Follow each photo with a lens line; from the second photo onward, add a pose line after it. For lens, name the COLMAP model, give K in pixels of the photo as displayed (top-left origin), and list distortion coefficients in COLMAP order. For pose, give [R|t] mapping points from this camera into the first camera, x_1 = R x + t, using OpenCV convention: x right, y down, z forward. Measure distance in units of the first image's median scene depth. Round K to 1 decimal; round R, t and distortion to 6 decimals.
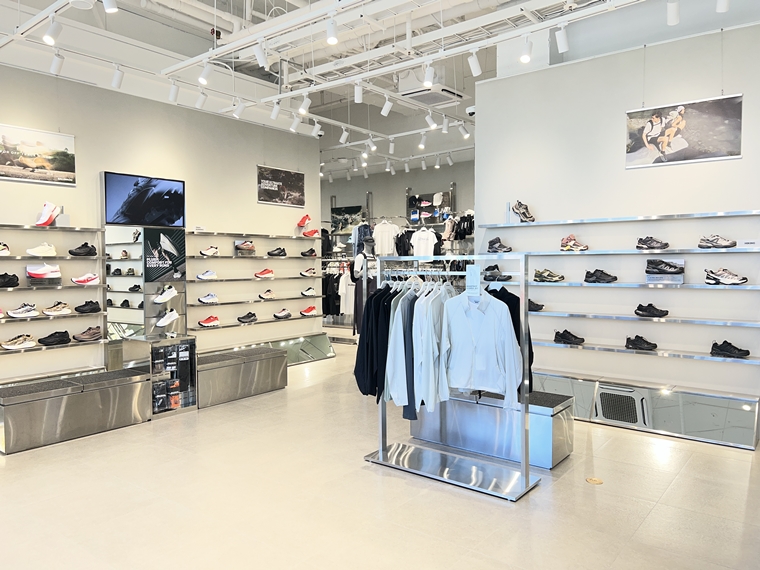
lens RADIAL K [[566.7, 0, 383.8], [0, 566.7, 282.7], [0, 0, 1]] dist [0.010988, -0.006467]
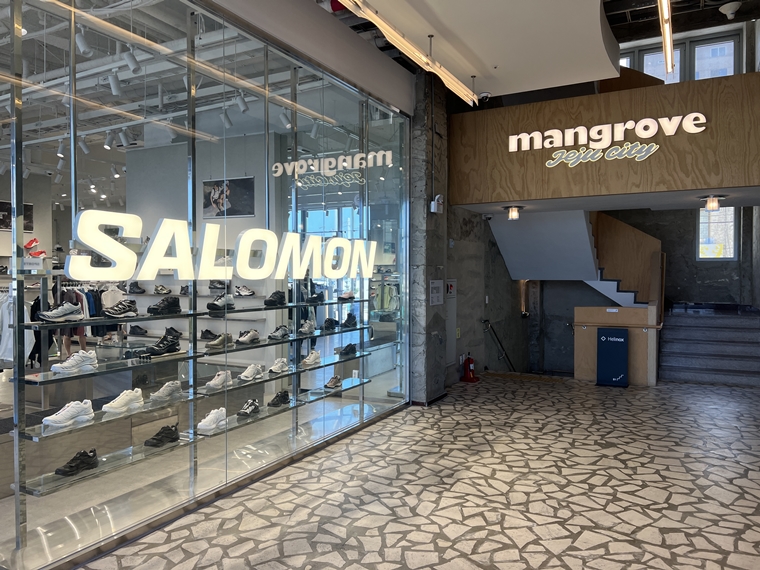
lens RADIAL K [[566.7, 0, 380.3], [0, 566.7, 284.3], [0, 0, 1]] dist [0.010988, -0.006467]
pose [[0.983569, 0.007171, 0.180392, 0.525069], [-0.003521, 0.999783, -0.020550, 0.001824], [-0.180500, 0.019577, 0.983380, -0.473044]]
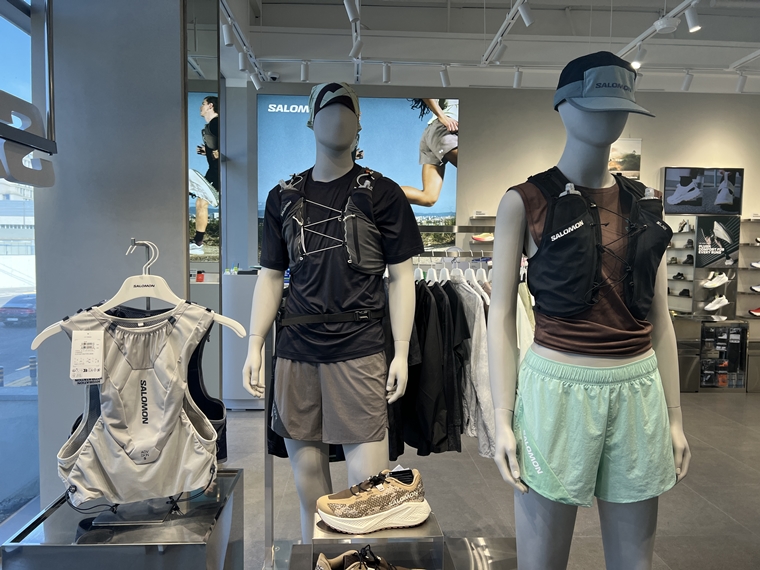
lens RADIAL K [[566.7, 0, 380.1], [0, 566.7, 284.8], [0, 0, 1]] dist [0.010988, -0.006467]
pose [[0.641671, 0.058067, -0.764779, 0.018763], [-0.046724, 0.998237, 0.036590, 0.021383], [0.765556, 0.012255, 0.643253, -0.150128]]
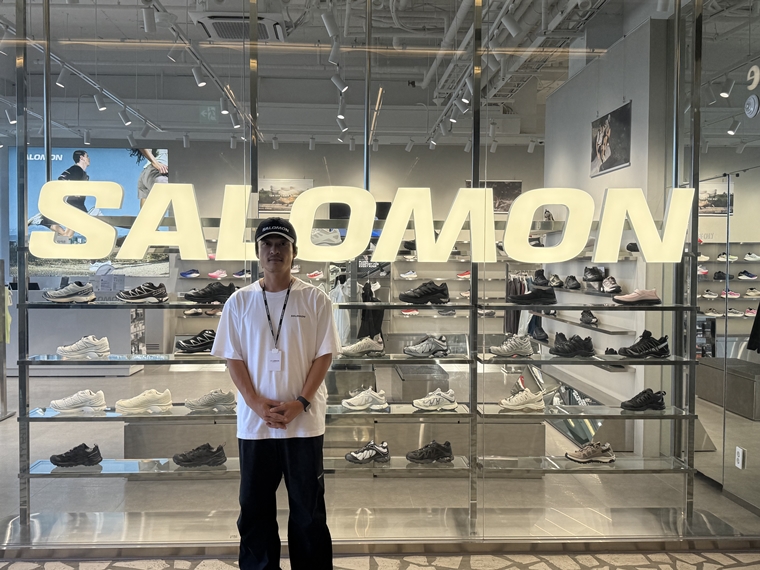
lens RADIAL K [[719.1, 0, 380.0], [0, 719.1, 288.0], [0, 0, 1]] dist [0.052055, 0.000000]
pose [[0.654646, 0.037968, -0.754982, 0.989281], [-0.040046, 0.999077, 0.015520, -0.006662], [0.754874, 0.020074, 0.655562, -0.109318]]
